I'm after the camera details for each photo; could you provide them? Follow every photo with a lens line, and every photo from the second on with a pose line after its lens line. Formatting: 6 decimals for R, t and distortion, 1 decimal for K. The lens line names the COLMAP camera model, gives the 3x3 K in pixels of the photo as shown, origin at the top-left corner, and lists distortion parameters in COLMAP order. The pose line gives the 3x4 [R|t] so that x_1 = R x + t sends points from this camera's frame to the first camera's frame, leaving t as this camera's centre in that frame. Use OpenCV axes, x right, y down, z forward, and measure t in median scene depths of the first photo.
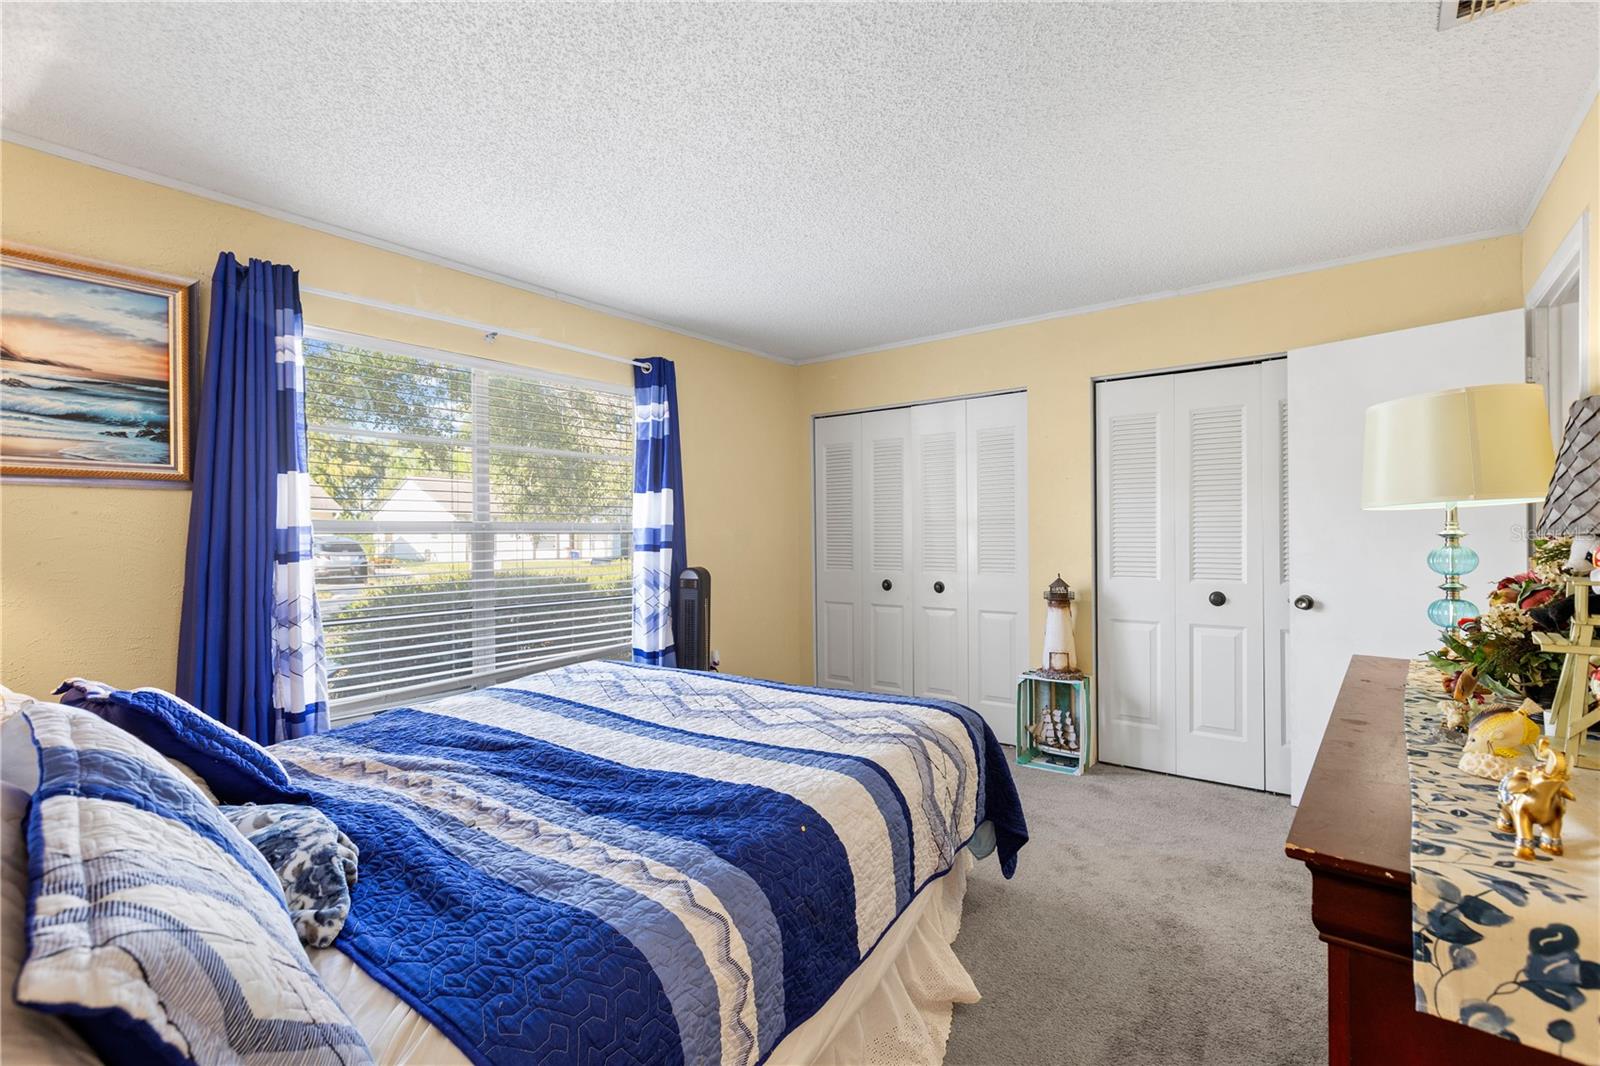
lens RADIAL K [[724.7, 0, 803.1], [0, 724.7, 532.9], [0, 0, 1]] dist [0.000386, 0.000004]
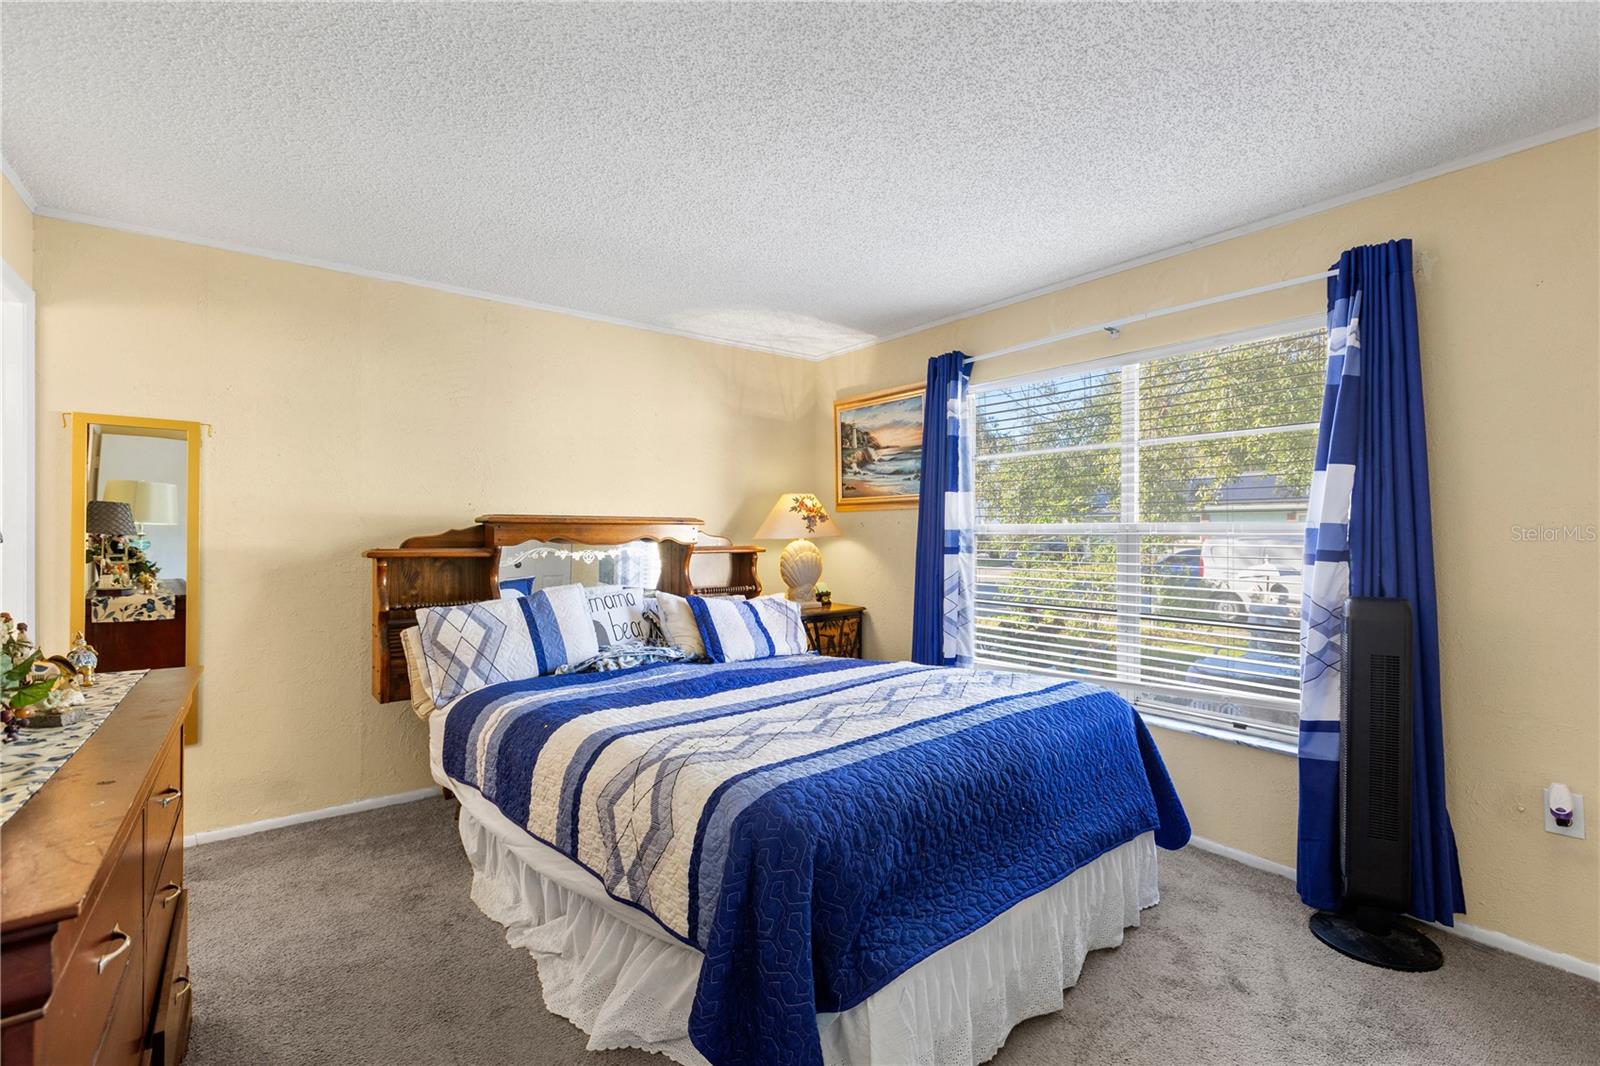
lens RADIAL K [[724.7, 0, 803.1], [0, 724.7, 532.9], [0, 0, 1]] dist [0.000386, 0.000004]
pose [[-0.264554, 0.007684, -0.964340, 0.767656], [0.002624, 0.999970, 0.007248, -0.013712], [0.964367, -0.000613, -0.264567, 1.081737]]
